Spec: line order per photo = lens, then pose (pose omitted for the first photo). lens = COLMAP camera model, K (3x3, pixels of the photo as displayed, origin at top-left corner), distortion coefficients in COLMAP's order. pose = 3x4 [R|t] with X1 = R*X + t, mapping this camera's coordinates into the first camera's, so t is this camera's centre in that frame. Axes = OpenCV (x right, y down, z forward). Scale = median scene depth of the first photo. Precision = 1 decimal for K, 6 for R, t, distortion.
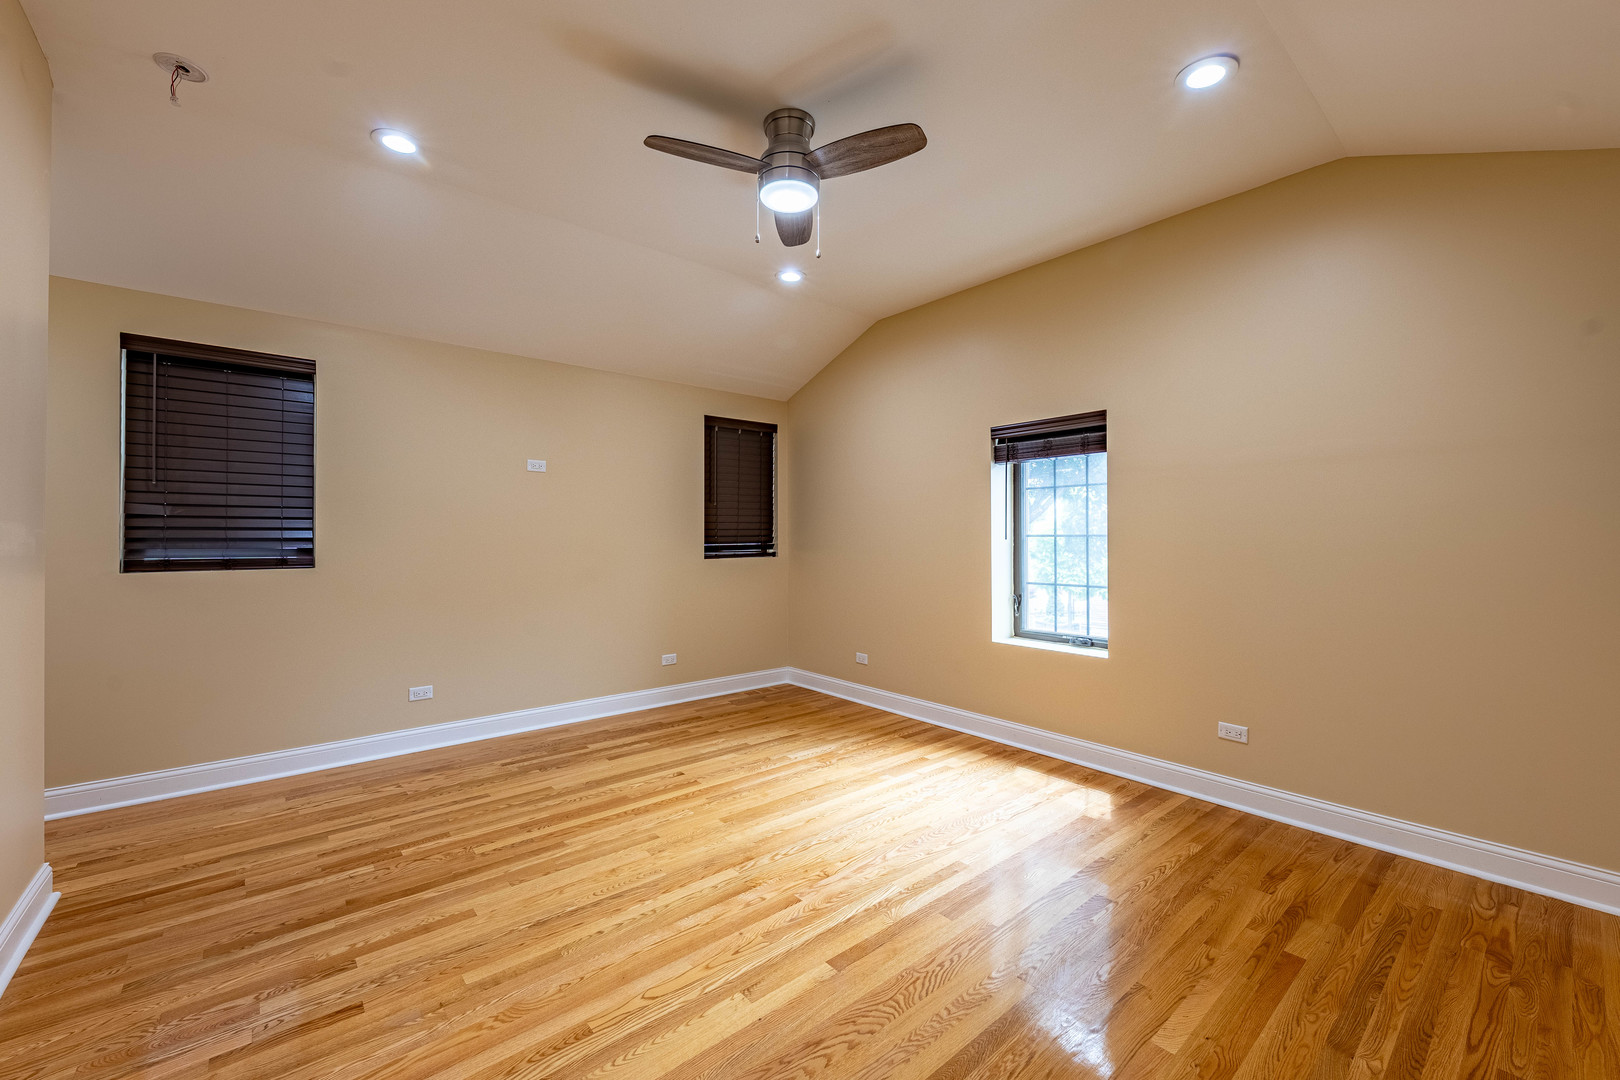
lens RADIAL K [[644.3, 0, 808.0], [0, 644.3, 538.5], [0, 0, 1]] dist [0.009062, -0.003076]
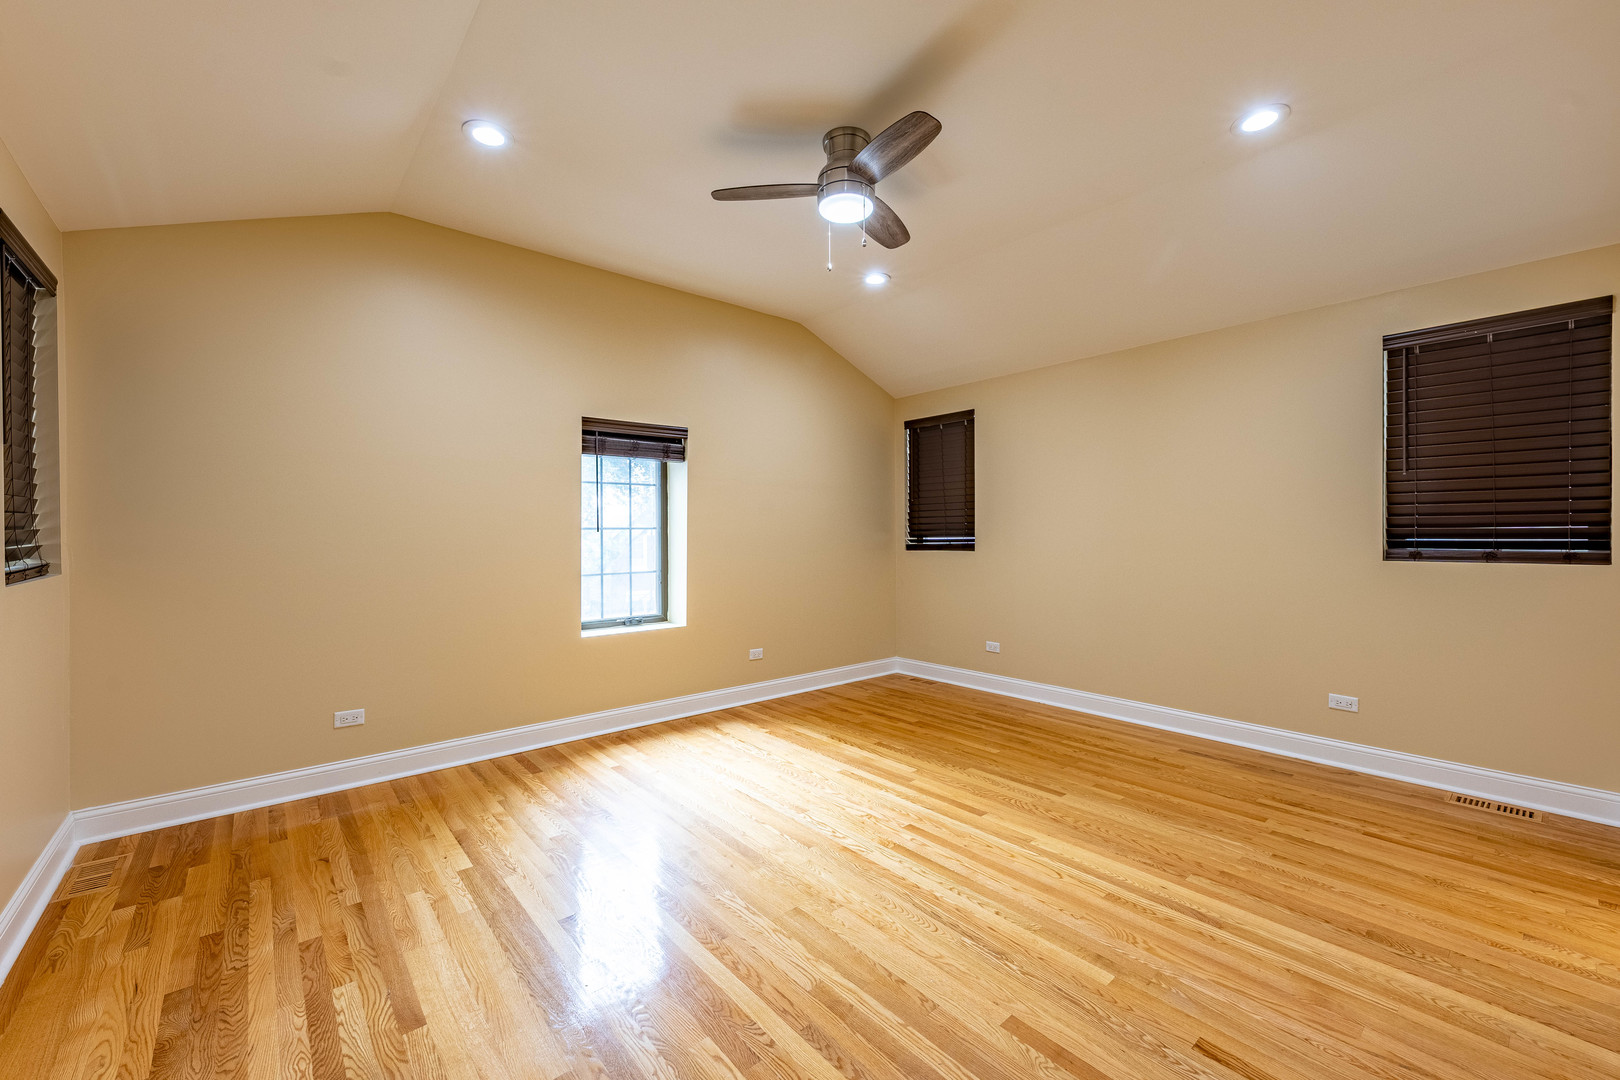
lens RADIAL K [[644.3, 0, 805.6], [0, 644.3, 534.2], [0, 0, 1]] dist [0.009062, -0.003076]
pose [[0.002646, -0.004054, 0.999988, -0.926481], [0.005717, 0.999976, 0.004039, 0.003634], [-0.999980, 0.005706, 0.002669, 0.896819]]
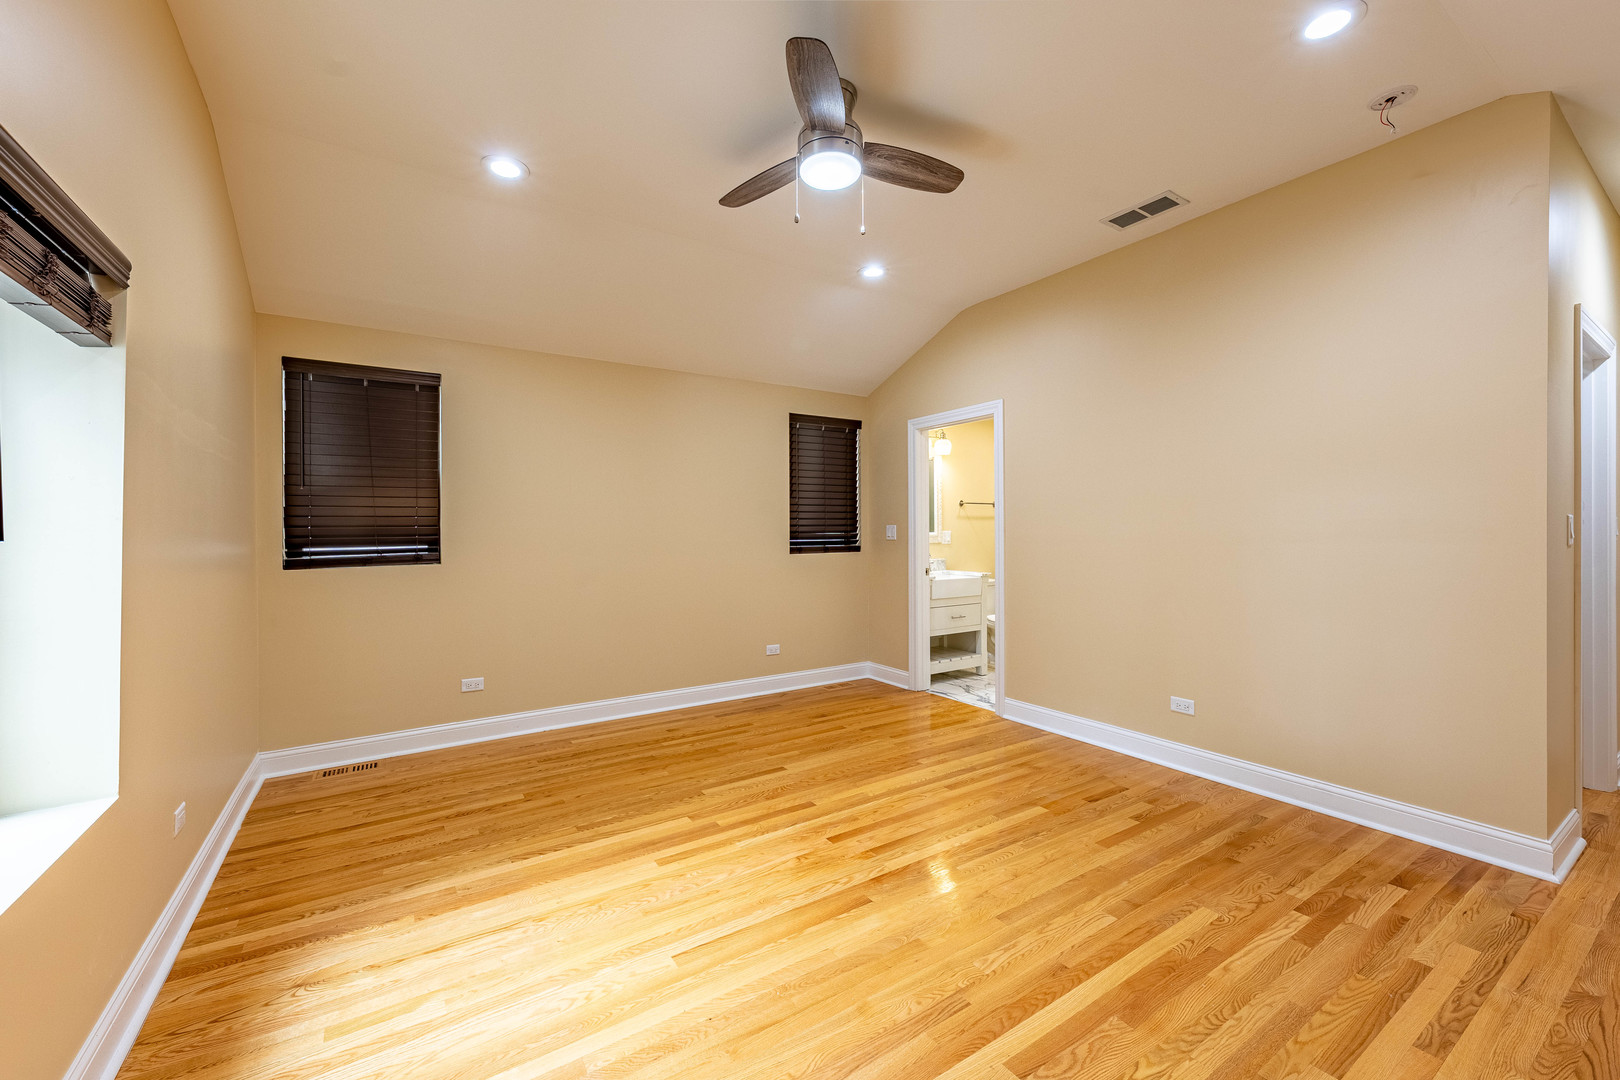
lens RADIAL K [[644.3, 0, 807.3], [0, 644.3, 536.2], [0, 0, 1]] dist [0.009062, -0.003076]
pose [[-0.992081, 0.004828, 0.125507, -0.095218], [0.005556, 0.999970, 0.005448, -0.000394], [-0.125477, 0.006102, -0.992078, 1.636670]]
